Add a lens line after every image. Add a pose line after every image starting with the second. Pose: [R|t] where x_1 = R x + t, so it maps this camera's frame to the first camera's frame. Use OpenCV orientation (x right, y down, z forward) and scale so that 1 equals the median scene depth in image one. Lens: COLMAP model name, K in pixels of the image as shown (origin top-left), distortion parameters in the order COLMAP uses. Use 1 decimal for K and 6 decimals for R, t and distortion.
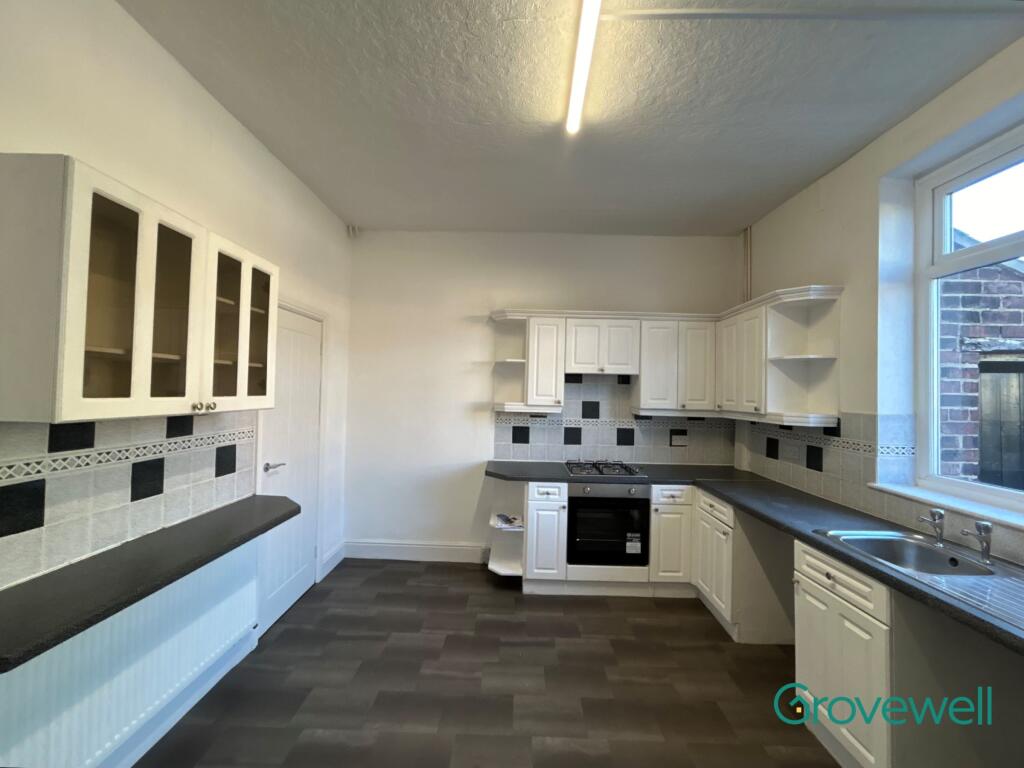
lens RADIAL K [[422.2, 0, 512.0], [0, 422.2, 384.0], [0, 0, 1]] dist [-0.001844, 0.000320]
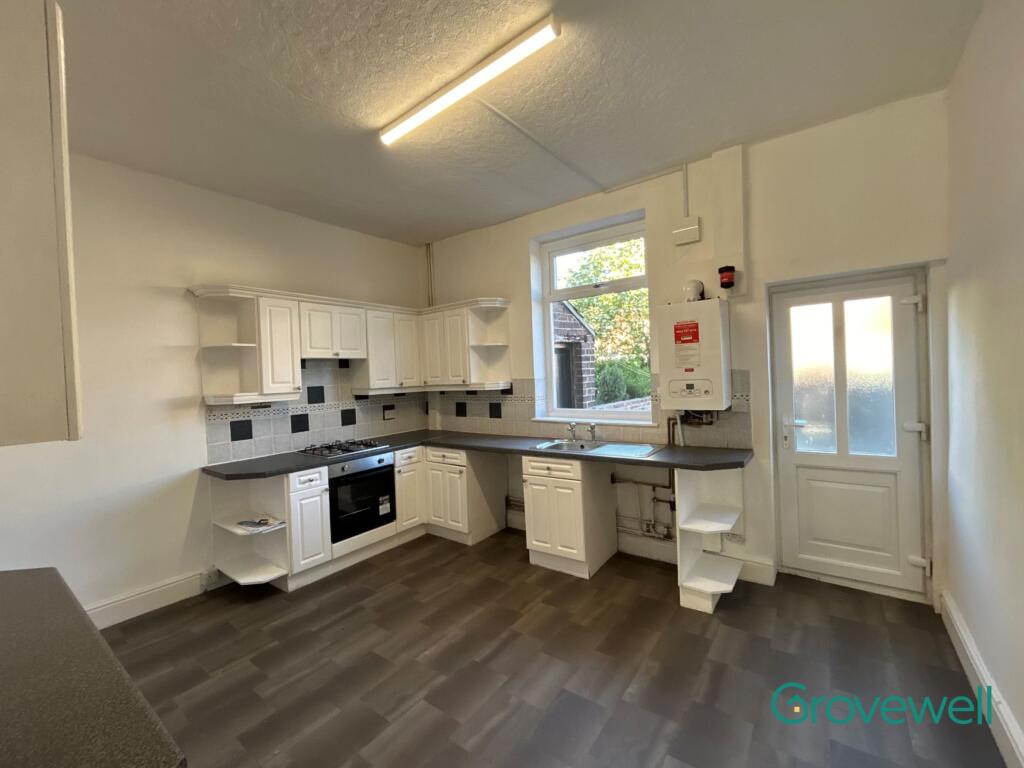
lens RADIAL K [[422.2, 0, 512.0], [0, 422.2, 384.0], [0, 0, 1]] dist [-0.001844, 0.000320]
pose [[0.590624, -0.065211, 0.804307, -0.410919], [0.038377, 0.997871, 0.052723, 0.000705], [-0.806034, -0.000273, 0.591870, 0.038012]]
